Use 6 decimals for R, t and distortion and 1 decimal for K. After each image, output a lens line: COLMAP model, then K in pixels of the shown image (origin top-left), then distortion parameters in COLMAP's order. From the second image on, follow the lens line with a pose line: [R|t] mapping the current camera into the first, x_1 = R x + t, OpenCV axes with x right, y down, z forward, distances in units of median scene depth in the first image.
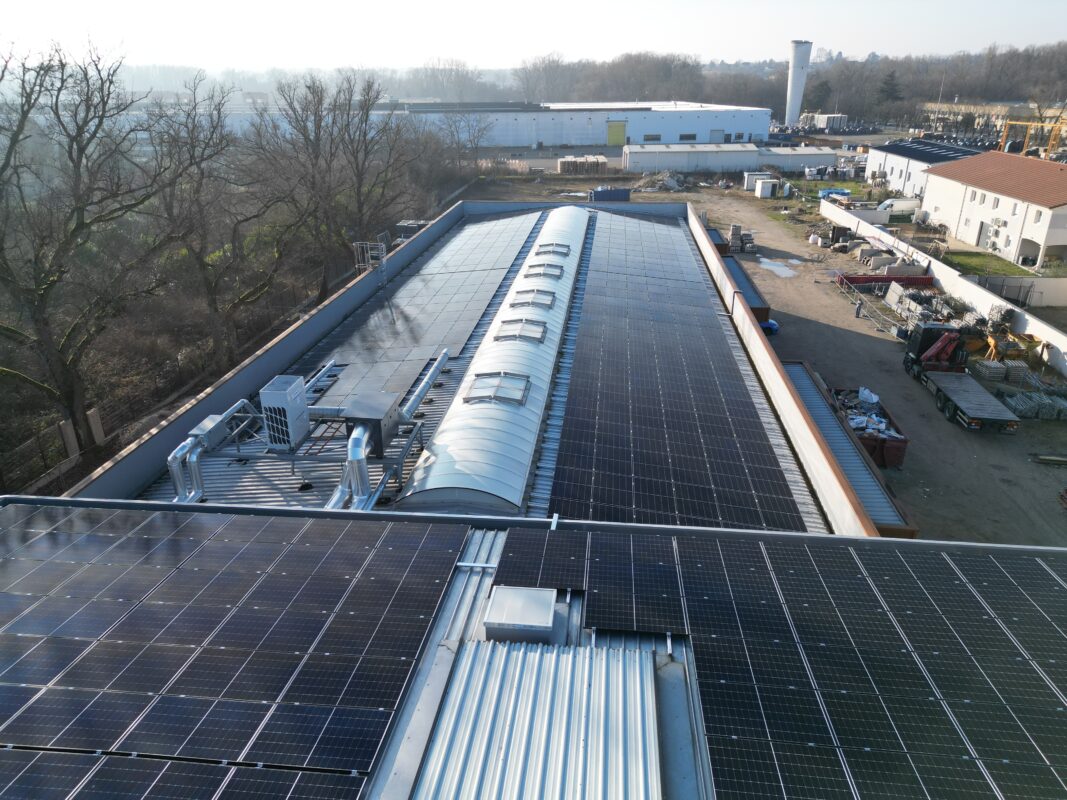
lens RADIAL K [[723.6, 0, 533.5], [0, 723.6, 400.0], [0, 0, 1]] dist [0.053287, -0.051567]
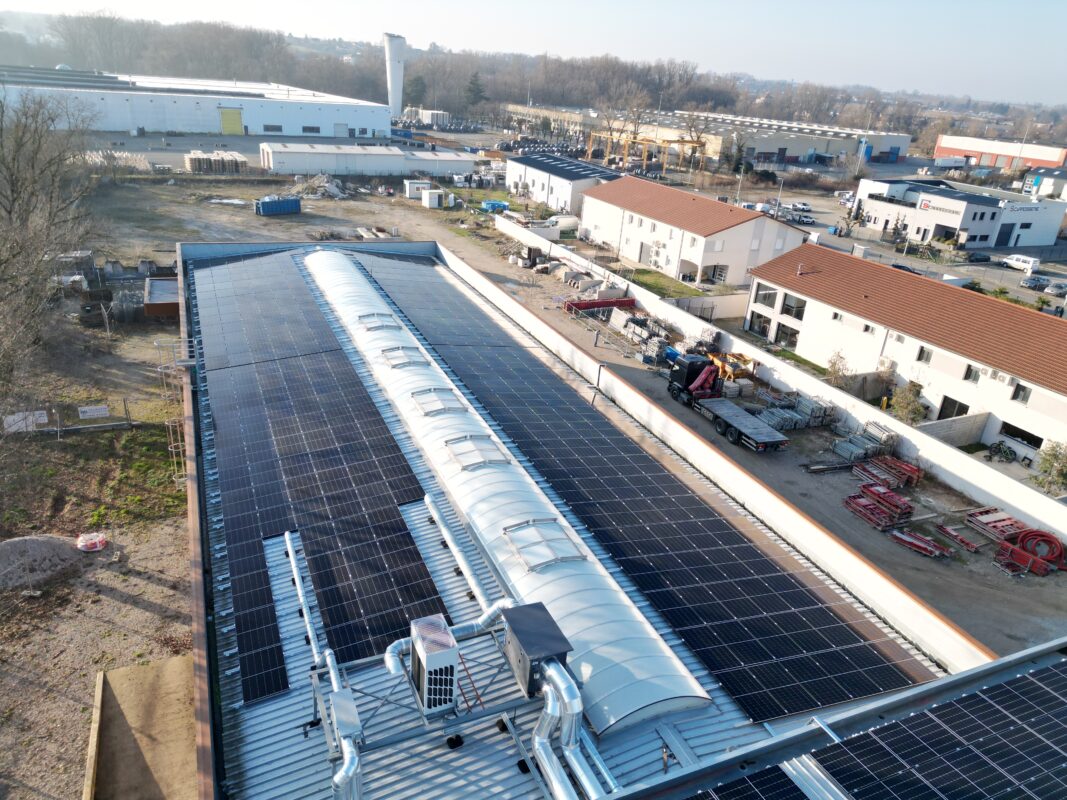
lens RADIAL K [[730.6, 0, 533.5], [0, 730.6, 400.0], [0, 0, 1]] dist [0.054984, -0.045396]
pose [[0.863756, -0.132577, 0.486157, -0.130128], [0.121351, 0.991103, 0.054673, -0.066011], [-0.489080, 0.011771, 0.872159, 0.047350]]
